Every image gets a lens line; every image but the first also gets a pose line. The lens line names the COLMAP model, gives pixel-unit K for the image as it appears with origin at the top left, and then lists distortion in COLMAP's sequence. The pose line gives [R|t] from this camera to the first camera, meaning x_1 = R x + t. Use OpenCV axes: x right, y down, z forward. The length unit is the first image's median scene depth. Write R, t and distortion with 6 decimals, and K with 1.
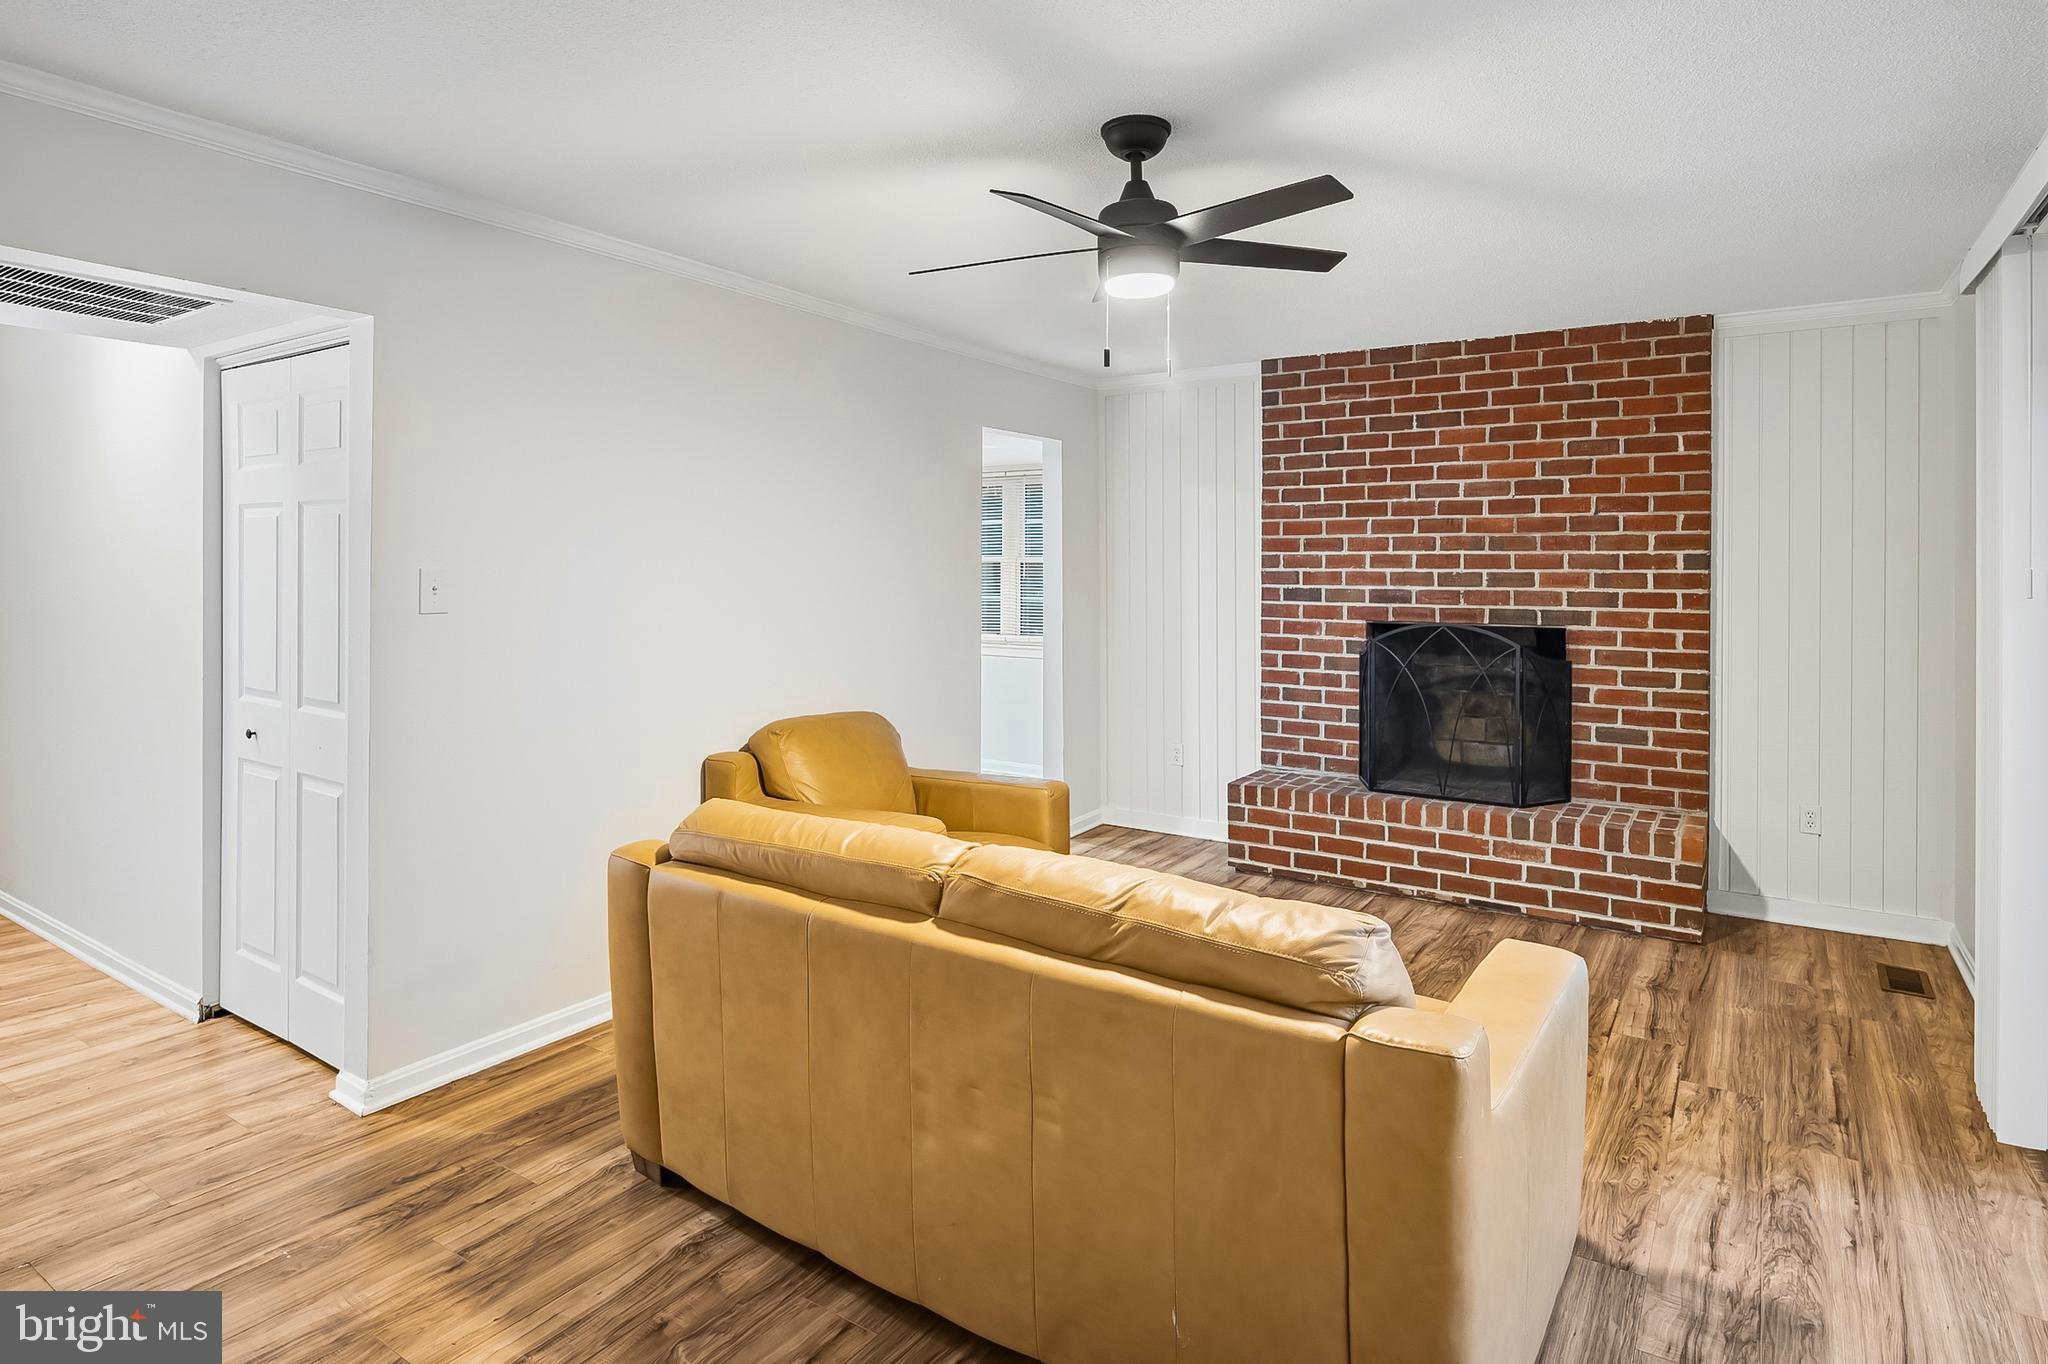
lens RADIAL K [[1124.5, 0, 1009.1], [0, 1124.5, 550.1], [0, 0, 1]] dist [-0.002249, -0.006886]
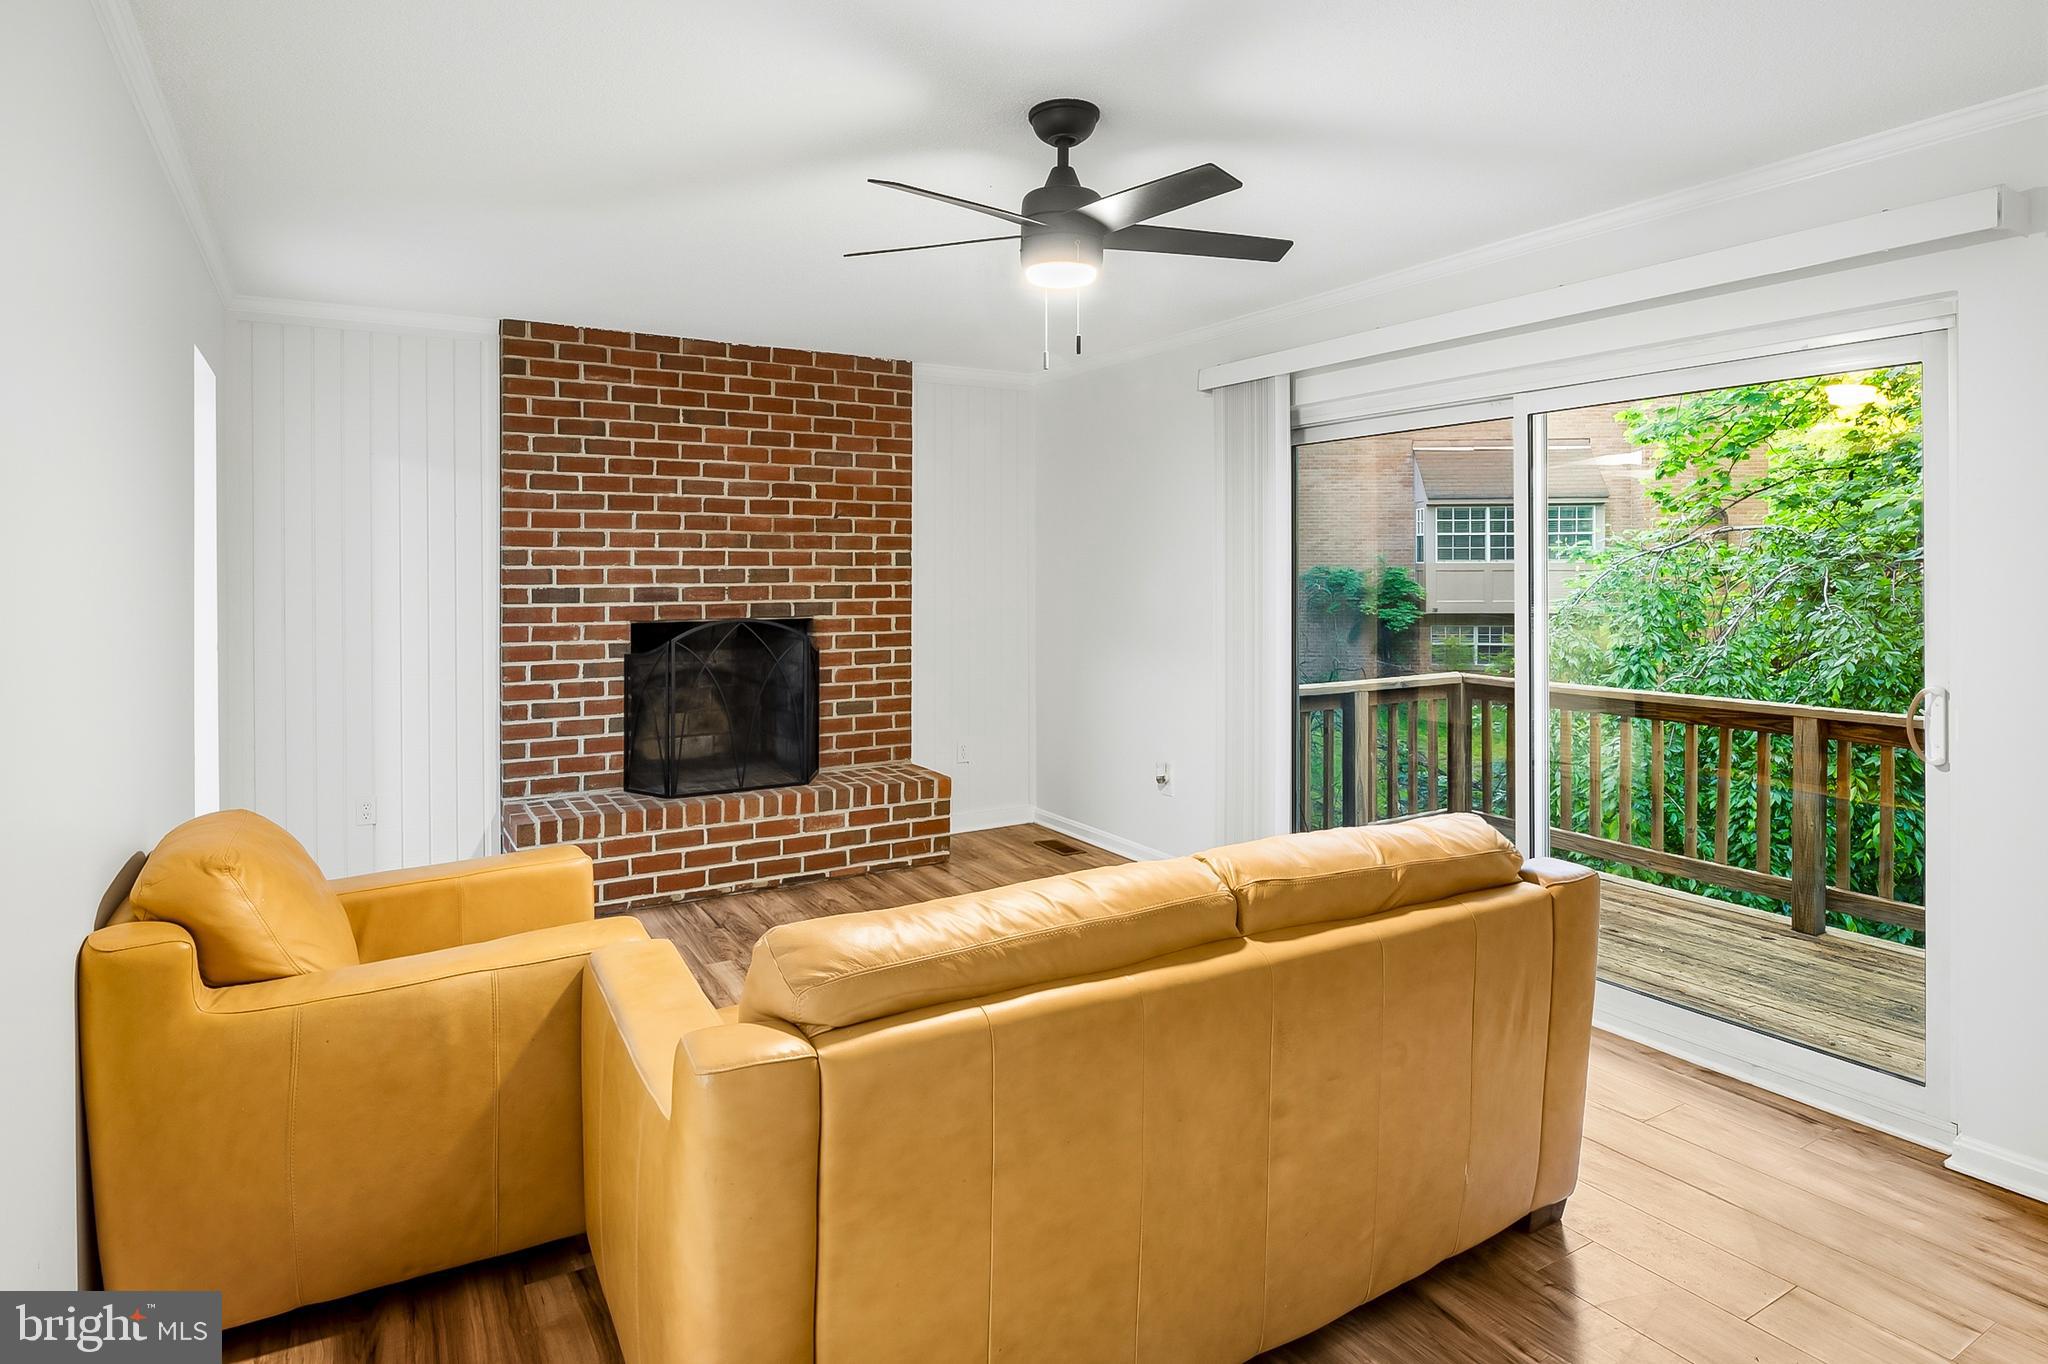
lens RADIAL K [[1124.5, 0, 1016.9], [0, 1124.5, 551.9], [0, 0, 1]] dist [-0.002249, -0.006886]
pose [[0.424119, 0.008691, 0.905565, -0.429310], [-0.010279, 0.999936, -0.004783, 0.006602], [-0.905548, -0.007280, 0.424181, 0.337552]]
